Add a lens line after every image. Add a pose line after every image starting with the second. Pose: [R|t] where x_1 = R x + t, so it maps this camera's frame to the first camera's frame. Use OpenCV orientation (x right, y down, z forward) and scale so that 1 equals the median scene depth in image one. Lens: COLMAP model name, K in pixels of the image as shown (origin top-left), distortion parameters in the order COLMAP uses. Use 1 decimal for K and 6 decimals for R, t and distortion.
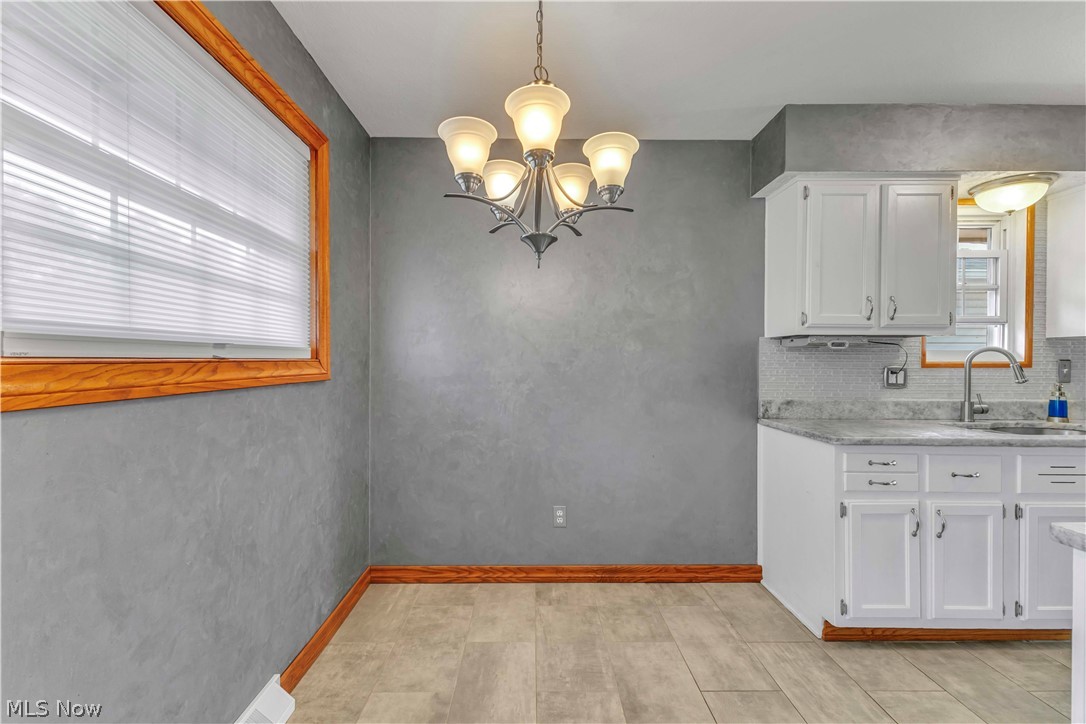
lens RADIAL K [[467.3, 0, 537.1], [0, 467.3, 366.9], [0, 0, 1]] dist [0.007566, -0.000433]
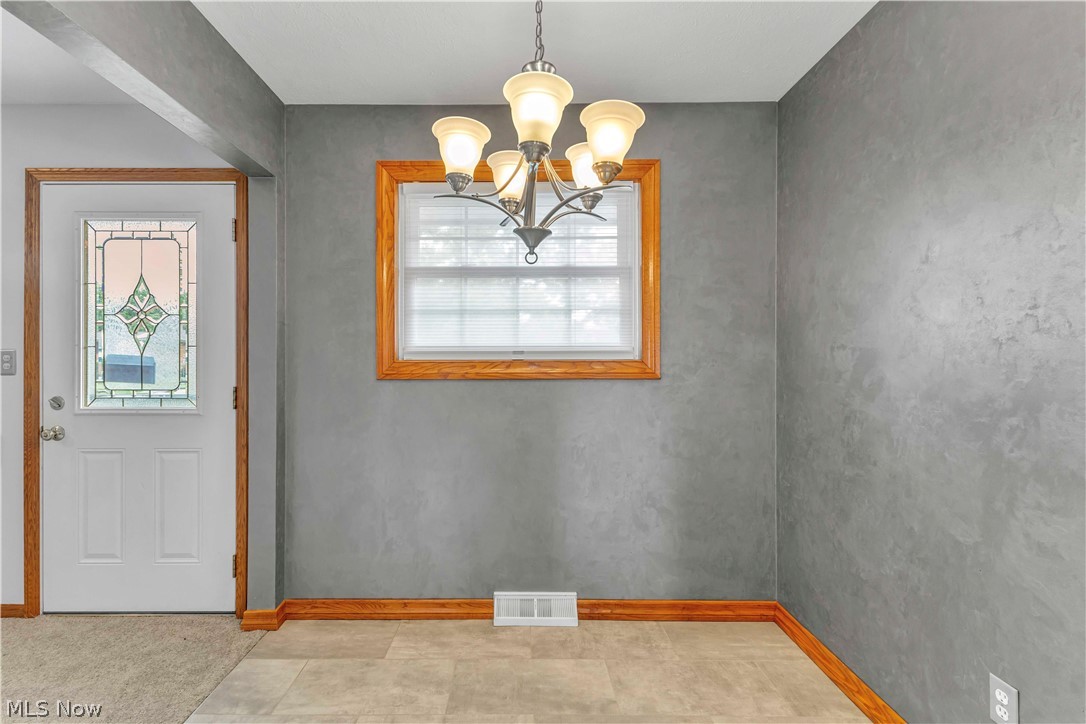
lens RADIAL K [[472.2, 0, 512.4], [0, 472.2, 358.2], [0, 0, 1]] dist [0.002183, -0.000069]
pose [[-0.020162, -0.006669, -0.999774, 0.534561], [-0.012731, 0.999898, -0.006414, -0.007381], [0.999716, 0.012599, -0.020245, 0.546653]]
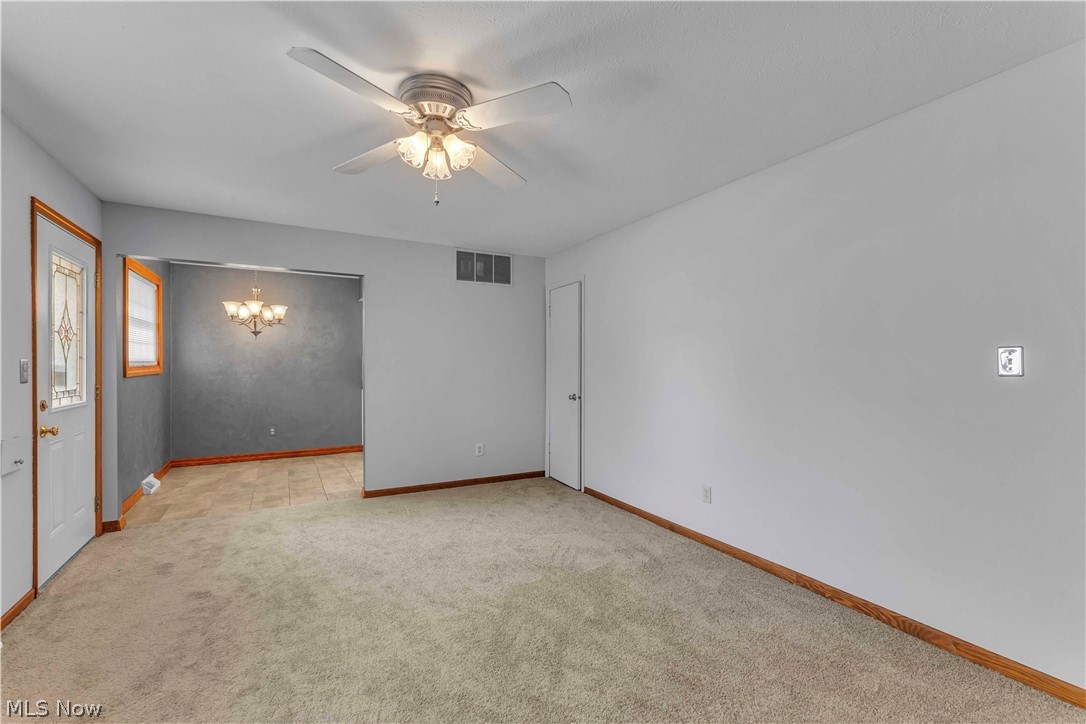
lens RADIAL K [[471.6, 0, 541.5], [0, 471.6, 367.5], [0, 0, 1]] dist [0.005043, -0.000419]
pose [[0.880063, -0.004254, 0.474837, 0.118511], [0.004083, 0.999991, 0.001392, 0.000943], [-0.474838, 0.000713, 0.880073, -1.814107]]
